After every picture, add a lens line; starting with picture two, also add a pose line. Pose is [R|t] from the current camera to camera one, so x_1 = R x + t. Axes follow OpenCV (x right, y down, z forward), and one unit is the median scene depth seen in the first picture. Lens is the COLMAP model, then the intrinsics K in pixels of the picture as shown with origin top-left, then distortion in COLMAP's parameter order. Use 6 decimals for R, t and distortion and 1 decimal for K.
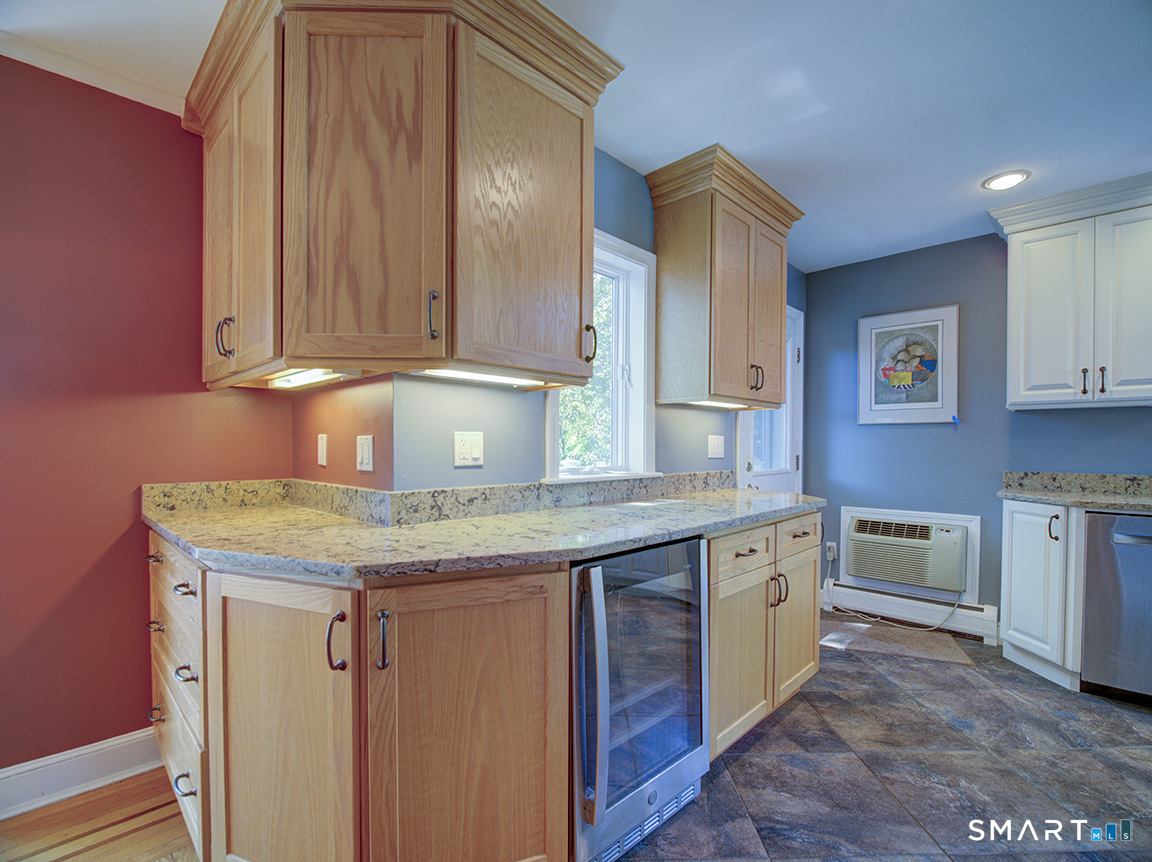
lens RADIAL K [[530.0, 0, 583.3], [0, 530.0, 456.0], [0, 0, 1]] dist [-0.017080, -0.001023]
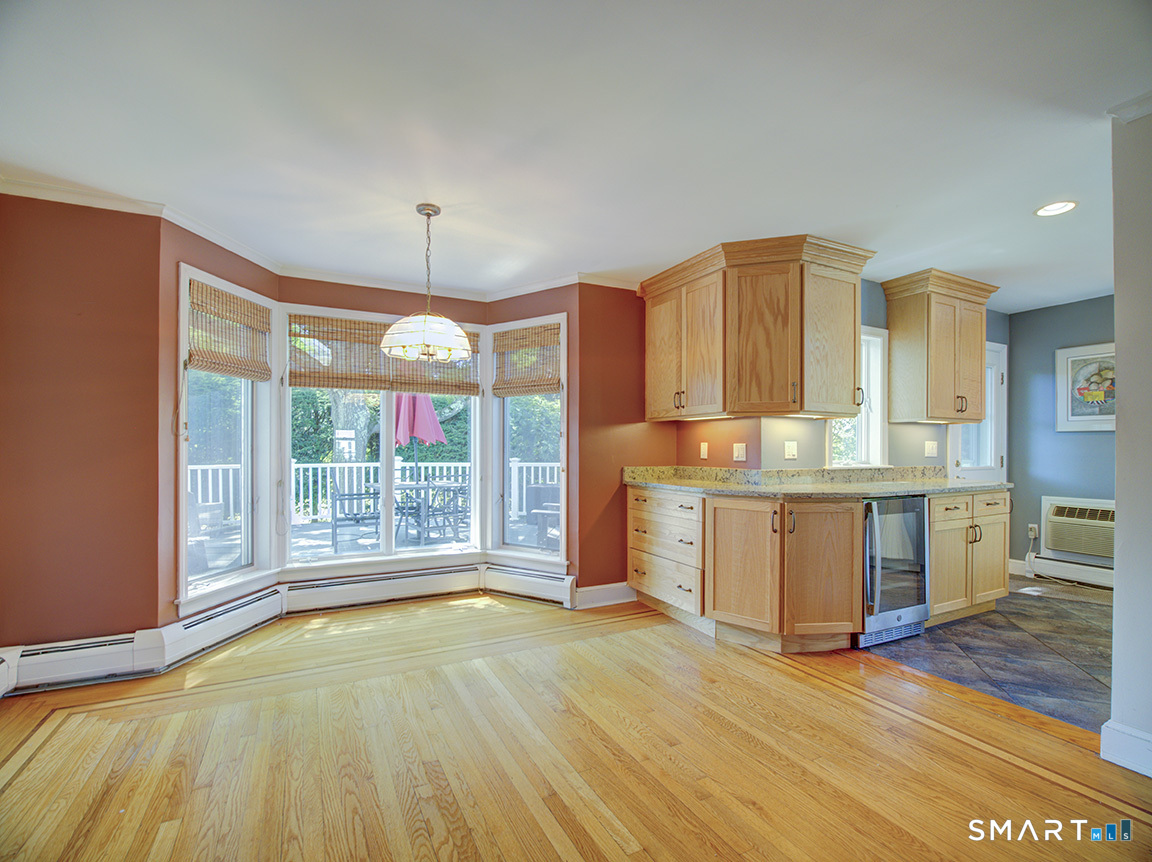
lens RADIAL K [[530.0, 0, 579.6], [0, 530.0, 450.4], [0, 0, 1]] dist [-0.017080, -0.001023]
pose [[0.945459, 0.000946, -0.325741, -0.226926], [-0.005805, 0.999886, -0.013943, 0.013686], [0.325691, 0.015073, 0.945356, -0.811921]]
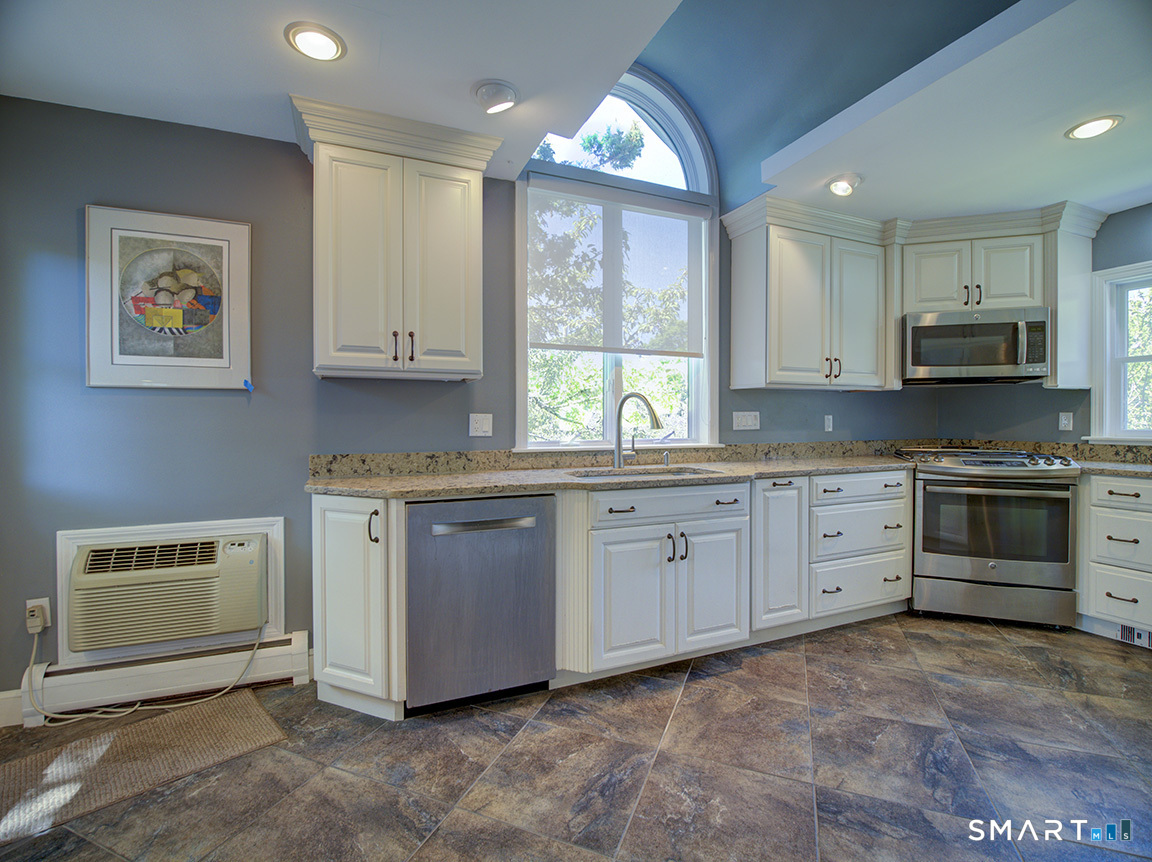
lens RADIAL K [[530.0, 0, 577.0], [0, 530.0, 423.9], [0, 0, 1]] dist [-0.017080, -0.001023]
pose [[0.389461, -0.009398, 0.920995, 0.283392], [0.019882, 0.999801, 0.001794, -0.012358], [-0.920828, 0.017613, 0.389571, 0.394770]]
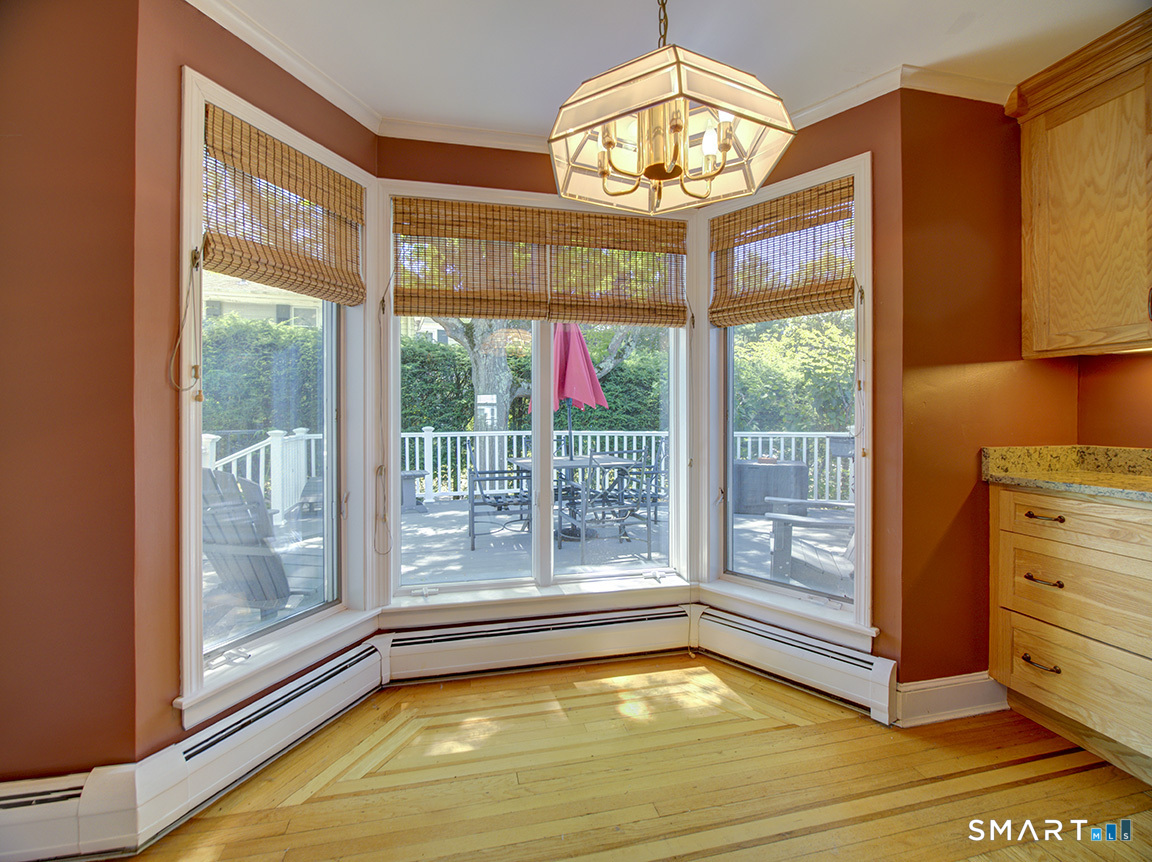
lens RADIAL K [[530.0, 0, 581.8], [0, 530.0, 415.3], [0, 0, 1]] dist [-0.017080, -0.001023]
pose [[0.838312, -0.002963, -0.545182, -0.699249], [-0.005835, 0.999879, -0.014408, 0.006164], [0.545159, 0.015259, 0.838194, -0.277786]]
